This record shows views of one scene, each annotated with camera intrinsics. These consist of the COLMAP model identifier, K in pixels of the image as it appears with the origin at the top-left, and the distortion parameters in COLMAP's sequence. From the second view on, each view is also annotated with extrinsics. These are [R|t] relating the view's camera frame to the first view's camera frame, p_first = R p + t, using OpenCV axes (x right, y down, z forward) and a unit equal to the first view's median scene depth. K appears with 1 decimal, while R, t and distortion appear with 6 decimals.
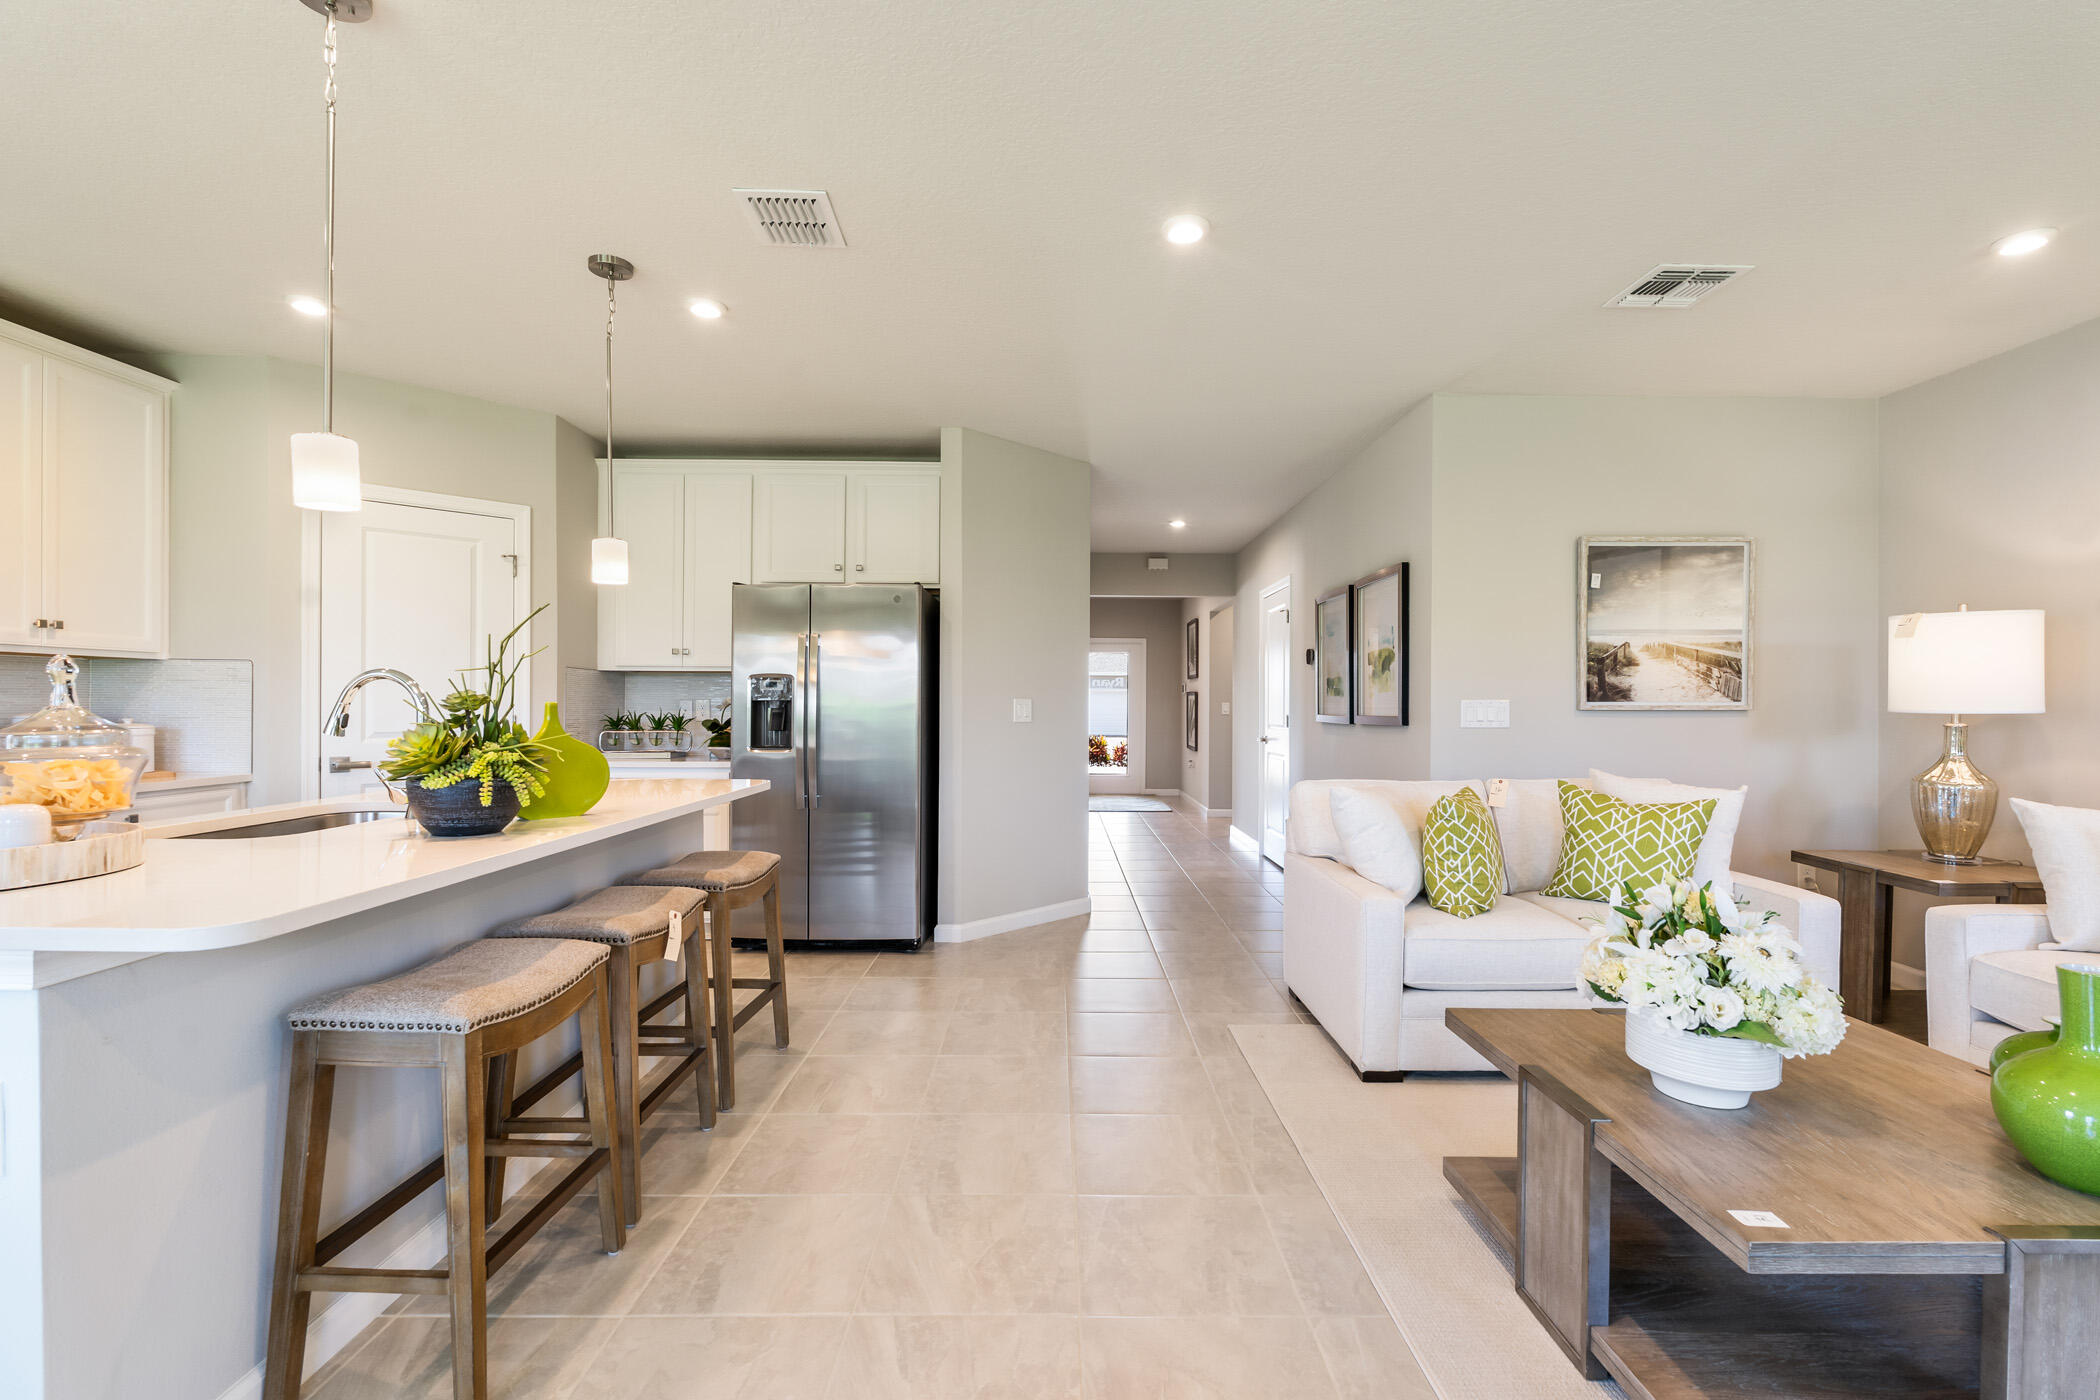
lens RADIAL K [[922.8, 0, 1055.6], [0, 922.8, 703.3], [0, 0, 1]] dist [-0.004276, 0.000357]
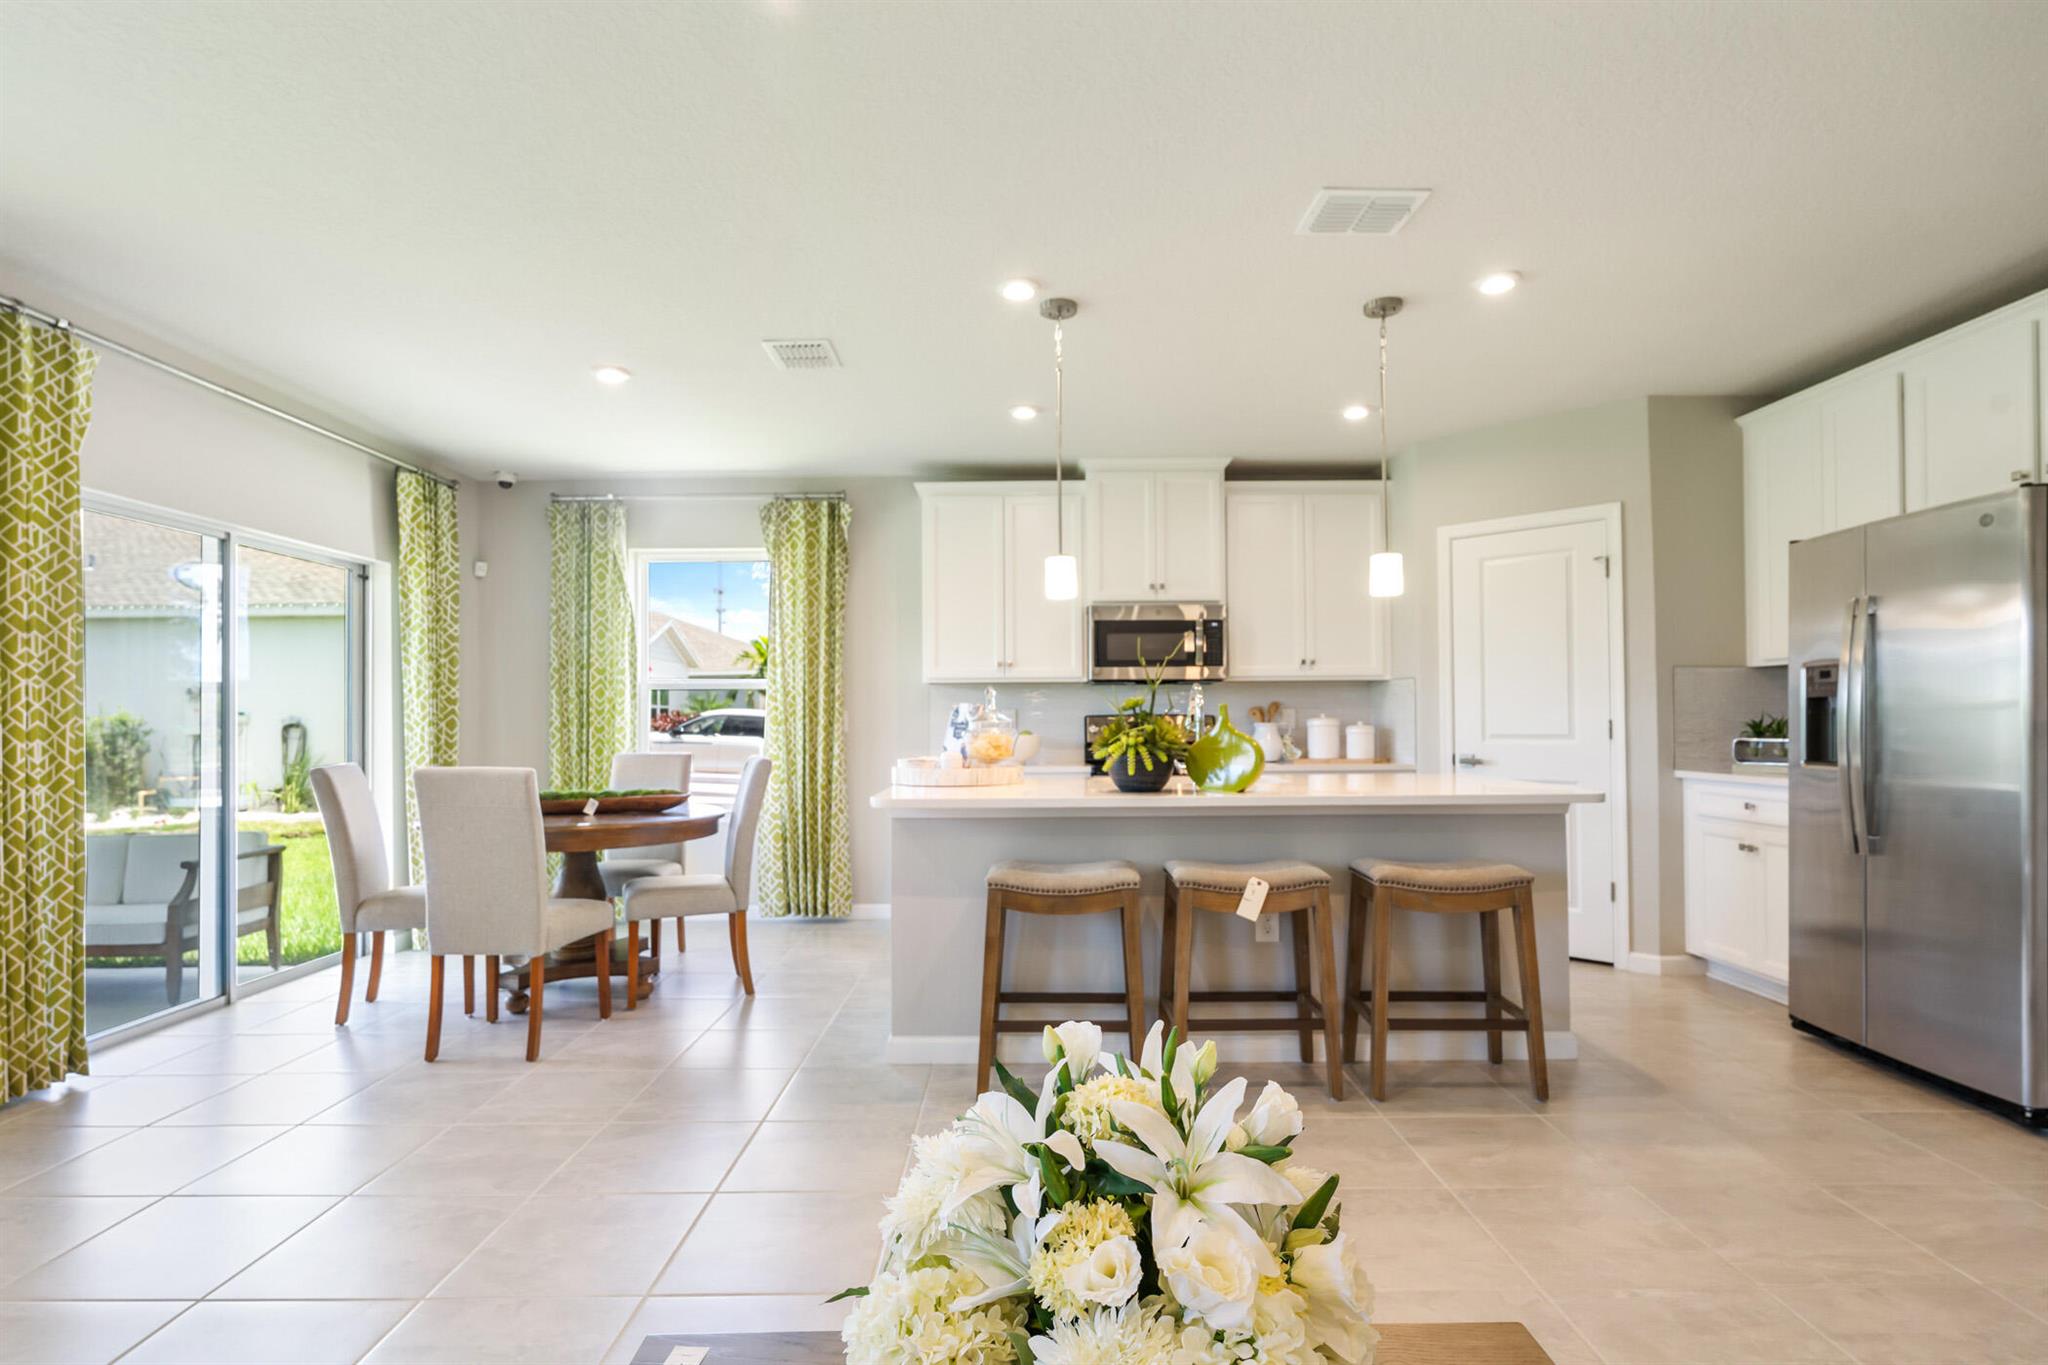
lens RADIAL K [[1011.1, 0, 1028.7], [0, 1011.1, 706.1], [0, 0, 1]] dist [-0.001745, 0.000175]
pose [[-0.000897, -0.019075, -0.999818, 0.548727], [0.006272, 0.999798, -0.019080, 0.017678], [0.999980, -0.006288, -0.000777, 0.441679]]
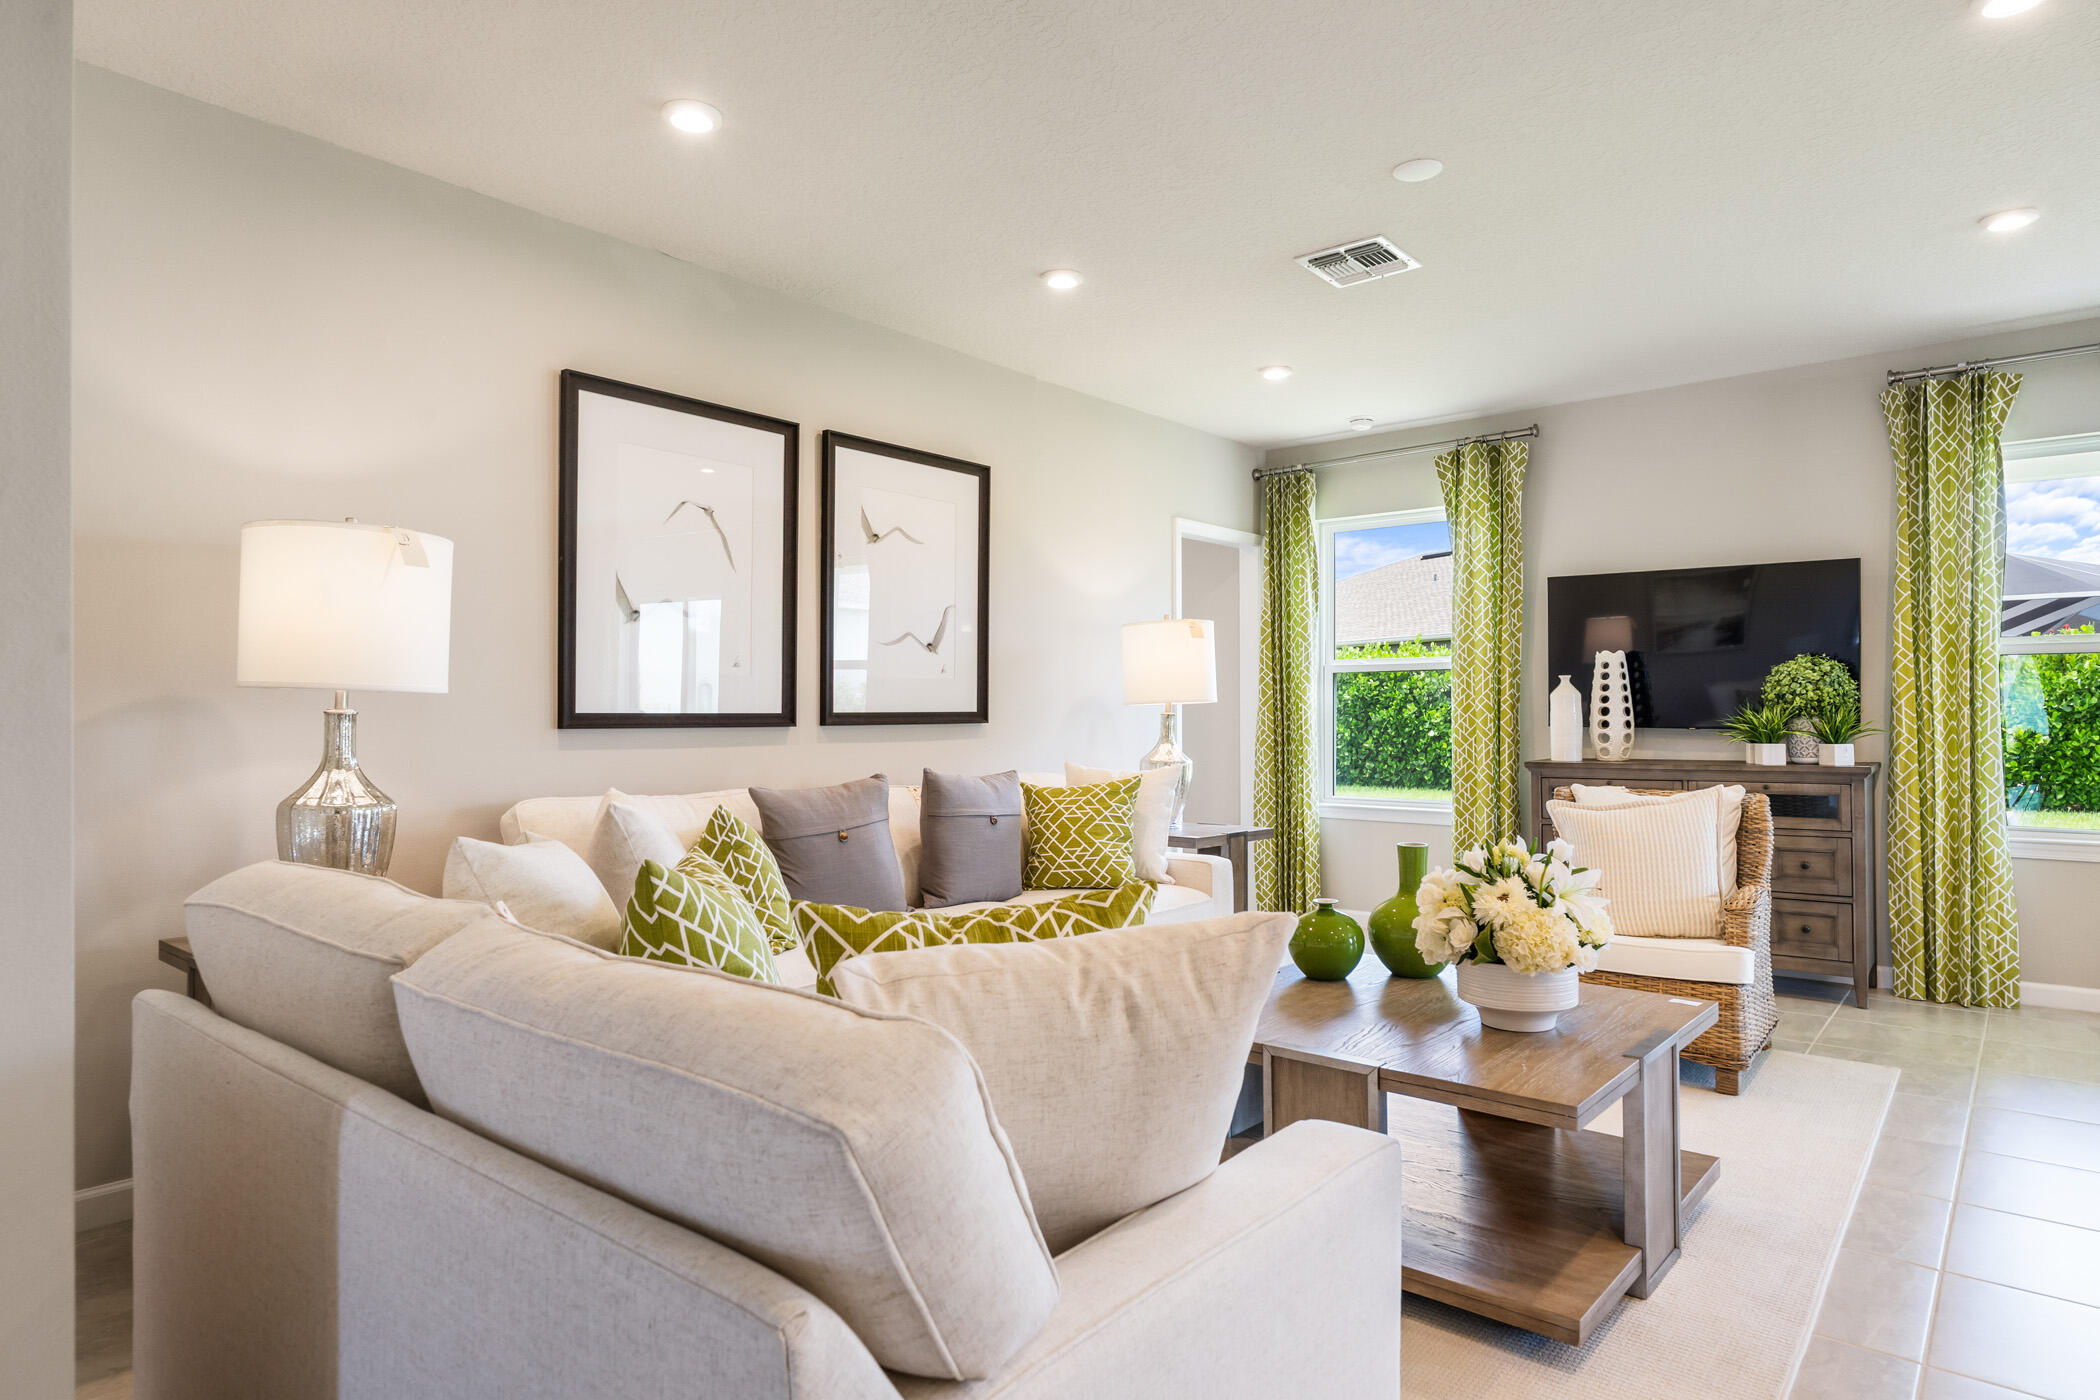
lens RADIAL K [[1191.9, 0, 1057.1], [0, 1191.9, 706.6], [0, 0, 1]] dist [-0.004142, 0.000761]
pose [[-0.768741, -0.001775, 0.639558, 0.086413], [-0.001080, 0.999998, 0.001477, 0.015838], [-0.639560, 0.000445, -0.768741, 1.142899]]
